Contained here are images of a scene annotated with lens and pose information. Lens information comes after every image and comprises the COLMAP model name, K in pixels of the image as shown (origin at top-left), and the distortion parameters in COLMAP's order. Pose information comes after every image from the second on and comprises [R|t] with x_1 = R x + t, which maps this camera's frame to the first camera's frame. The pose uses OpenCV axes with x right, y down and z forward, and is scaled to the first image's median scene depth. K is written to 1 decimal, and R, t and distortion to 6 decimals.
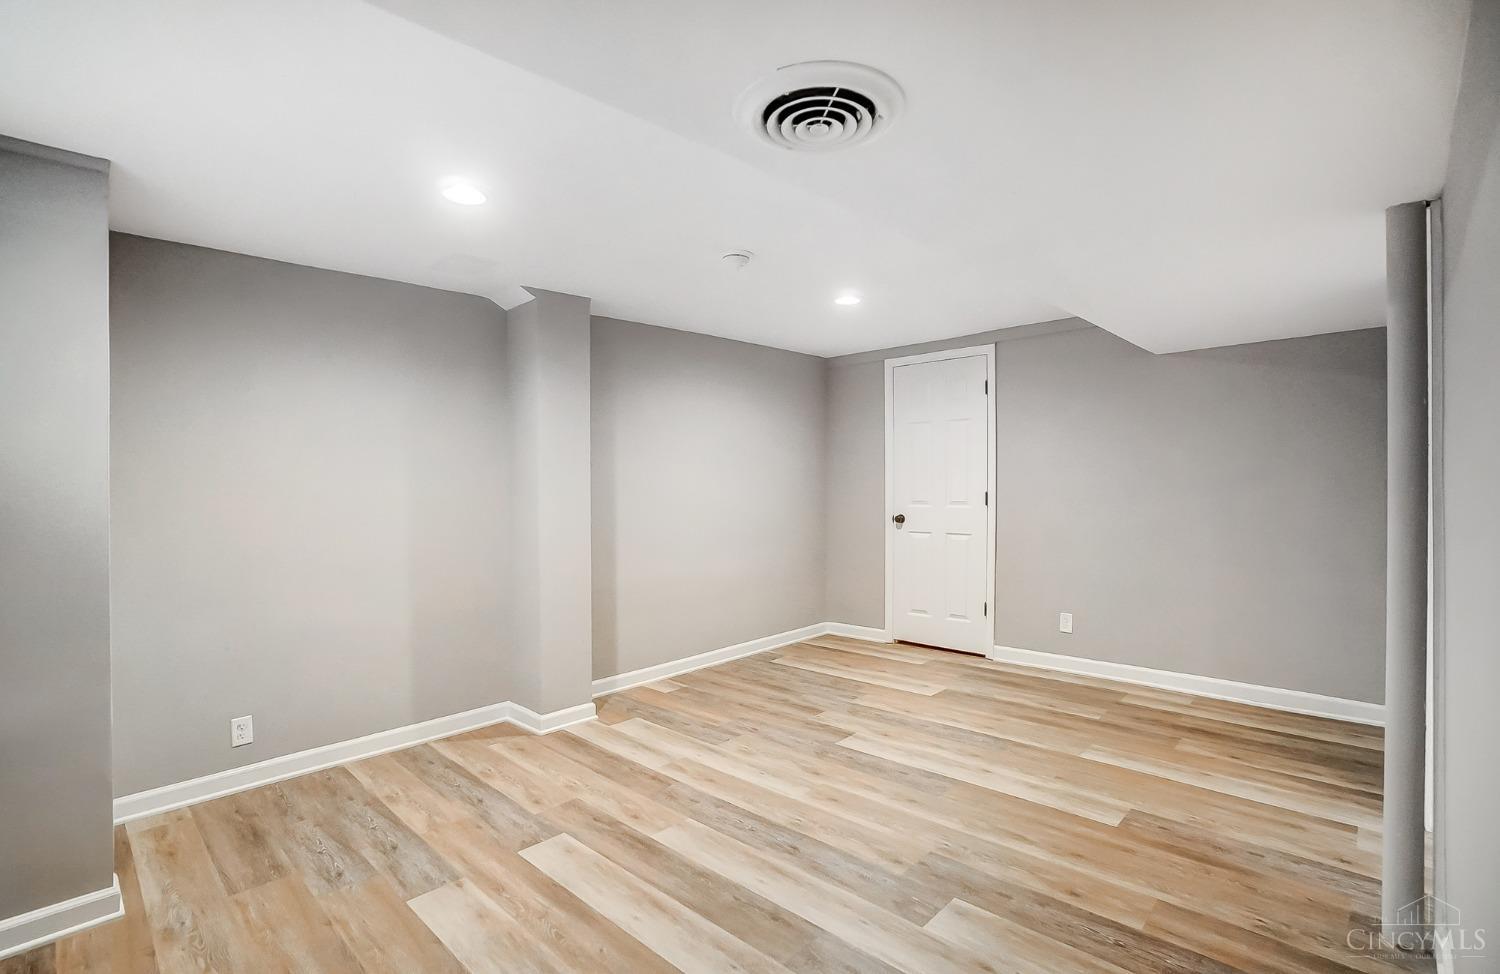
lens RADIAL K [[677.1, 0, 750.0], [0, 677.1, 487.0], [0, 0, 1]] dist [-0.034800, 0.000491]
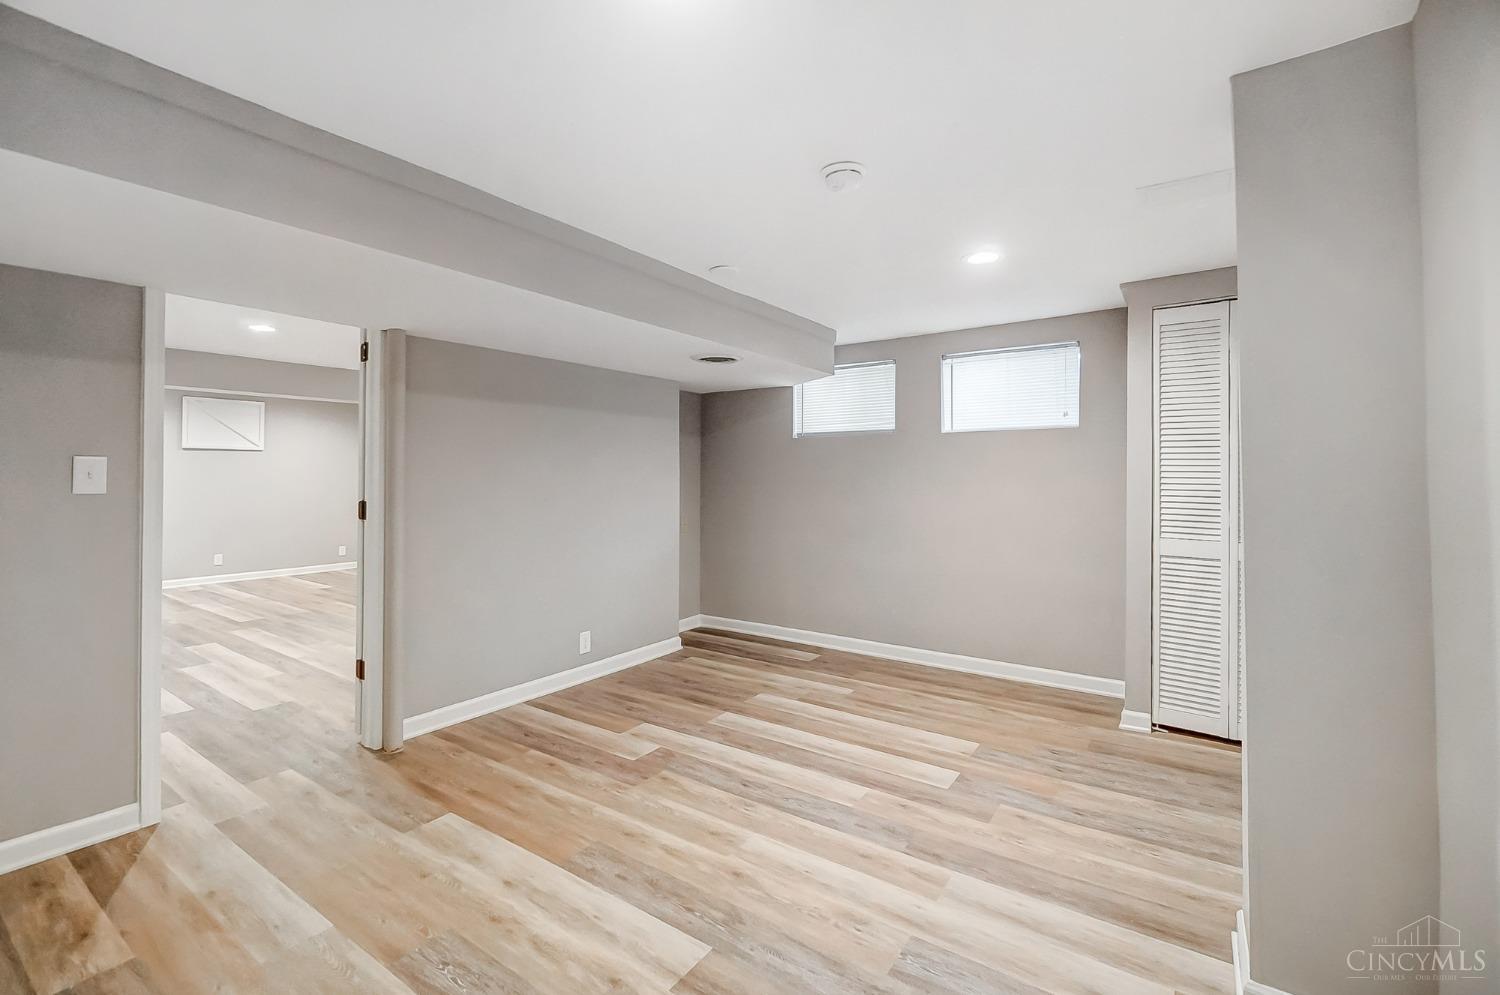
lens RADIAL K [[655.3, 0, 742.8], [0, 655.3, 499.6], [0, 0, 1]] dist [0.004136, 0.001117]
pose [[-0.985504, 0.021793, -0.168248, 0.205475], [0.013352, 0.998602, 0.051142, -0.032880], [0.169128, 0.048154, -0.984417, 1.697371]]
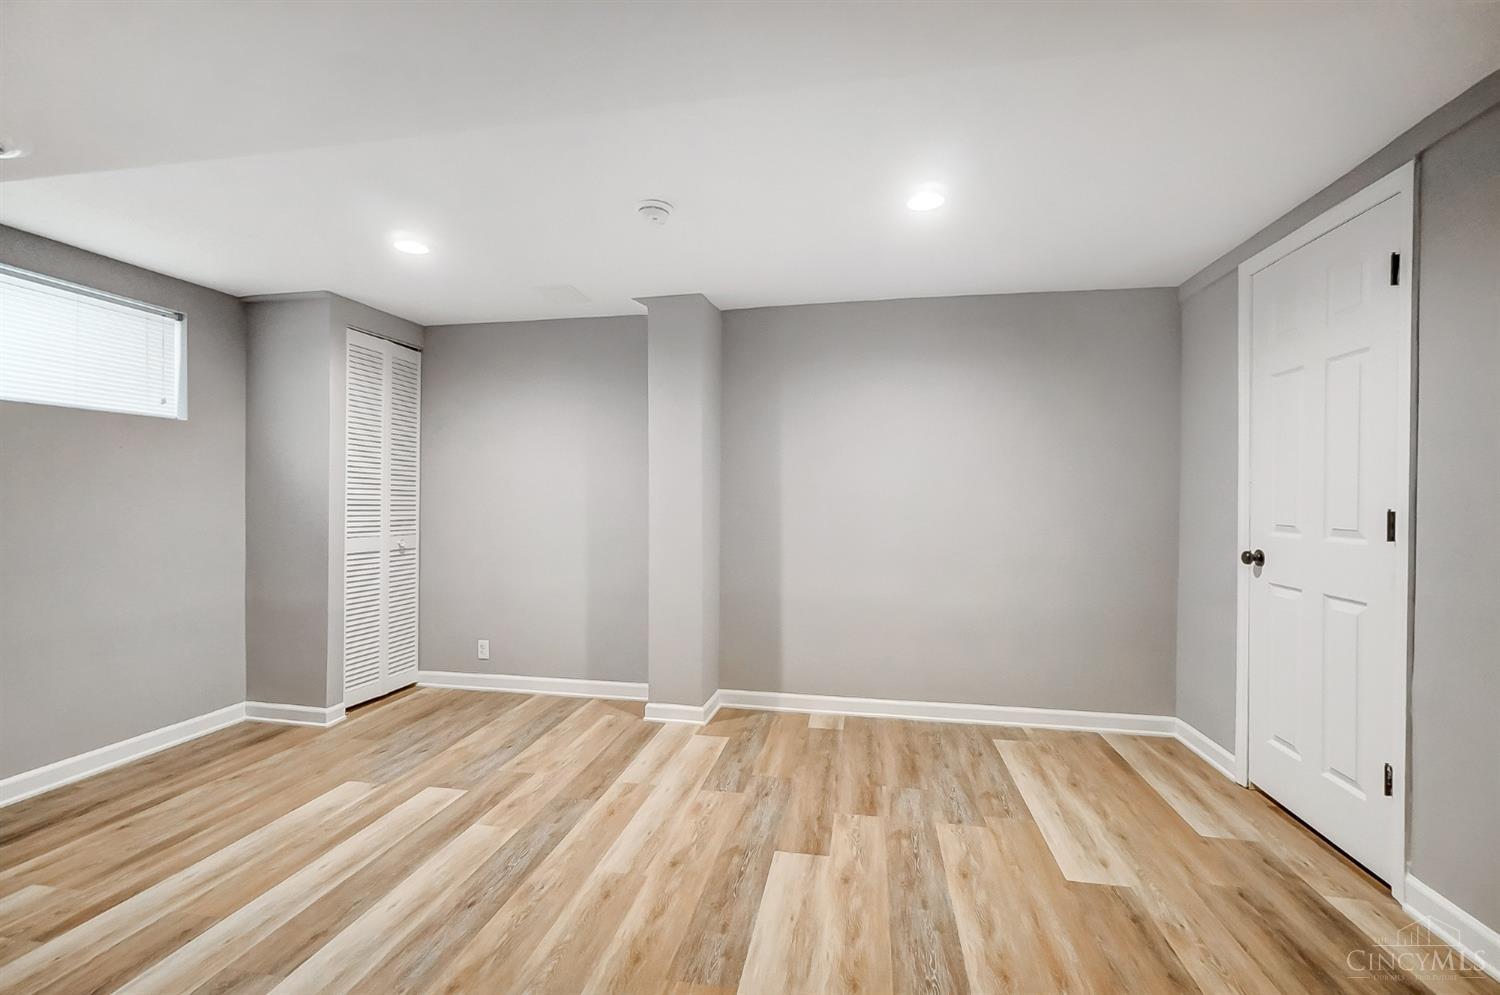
lens RADIAL K [[655.3, 0, 742.8], [0, 655.3, 499.6], [0, 0, 1]] dist [0.004136, 0.001117]
pose [[0.547401, 0.018000, -0.836677, 0.746769], [-0.019112, 0.999777, 0.009005, 0.007445], [0.836652, 0.011061, 0.547623, 0.651578]]
